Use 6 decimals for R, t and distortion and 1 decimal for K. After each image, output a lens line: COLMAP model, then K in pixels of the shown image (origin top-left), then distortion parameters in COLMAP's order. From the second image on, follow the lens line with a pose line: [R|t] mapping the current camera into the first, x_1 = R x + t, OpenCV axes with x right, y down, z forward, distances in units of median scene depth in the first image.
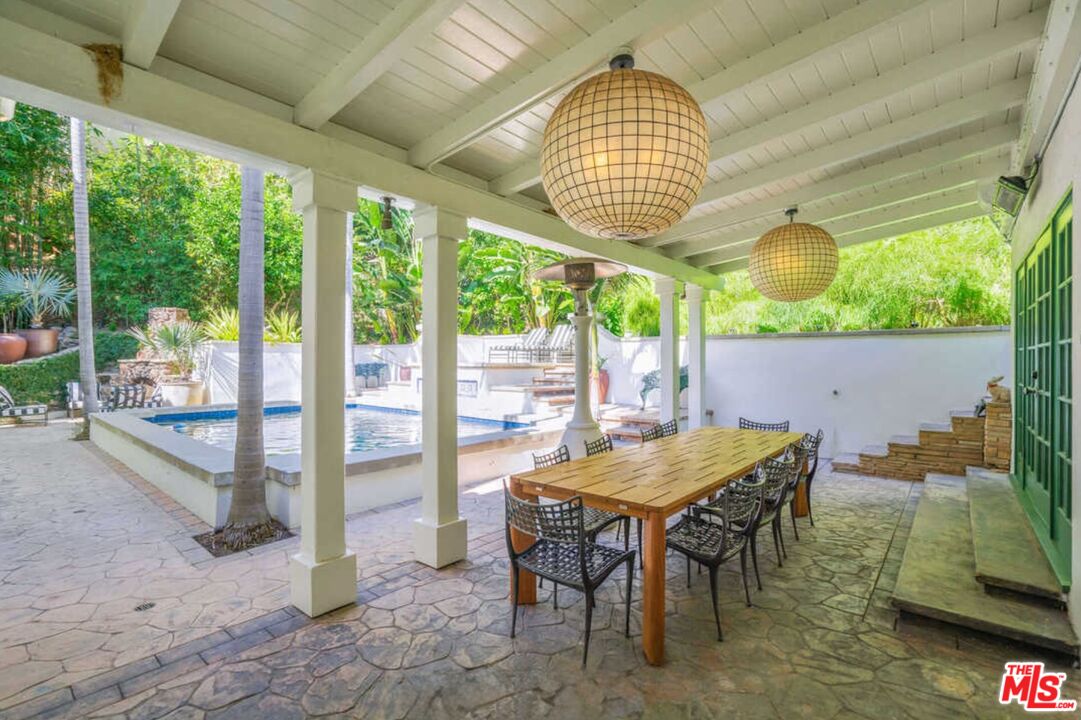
lens RADIAL K [[492.9, 0, 540.5], [0, 492.9, 360.0], [0, 0, 1]] dist [-0.000272, -0.000318]
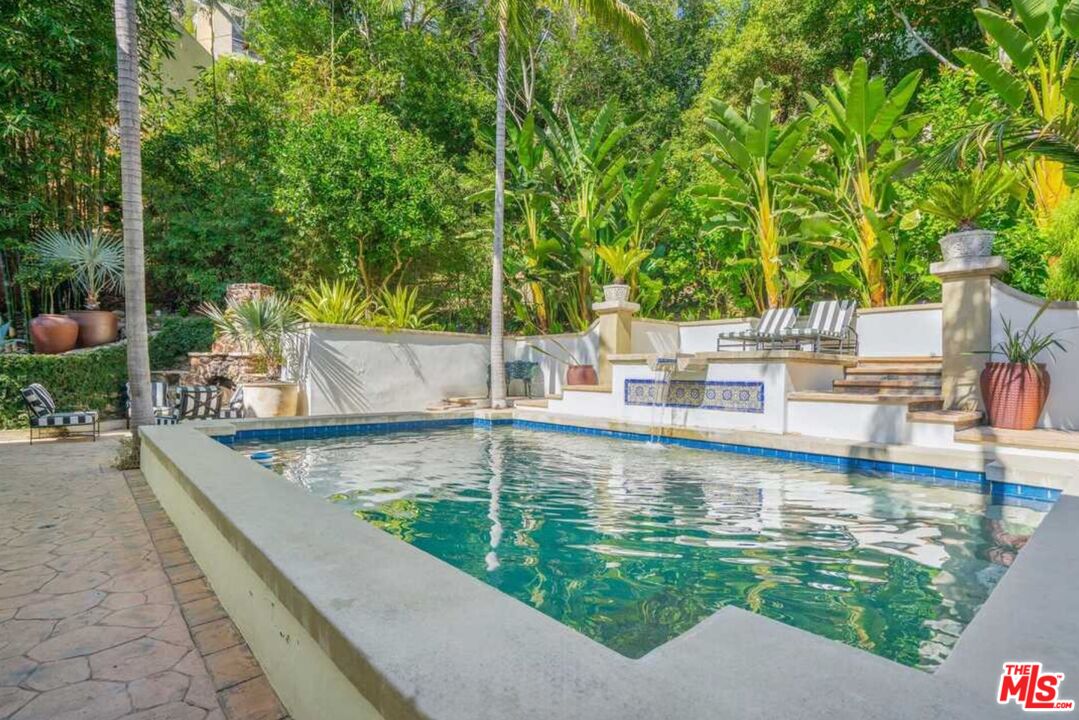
lens RADIAL K [[502.1, 0, 538.3], [0, 502.1, 387.3], [0, 0, 1]] dist [-0.027285, -0.000022]
pose [[0.993631, 0.012796, -0.111957, -0.263285], [-0.010271, 0.999680, 0.023096, 0.030362], [0.112217, -0.021799, 0.993445, 0.332965]]
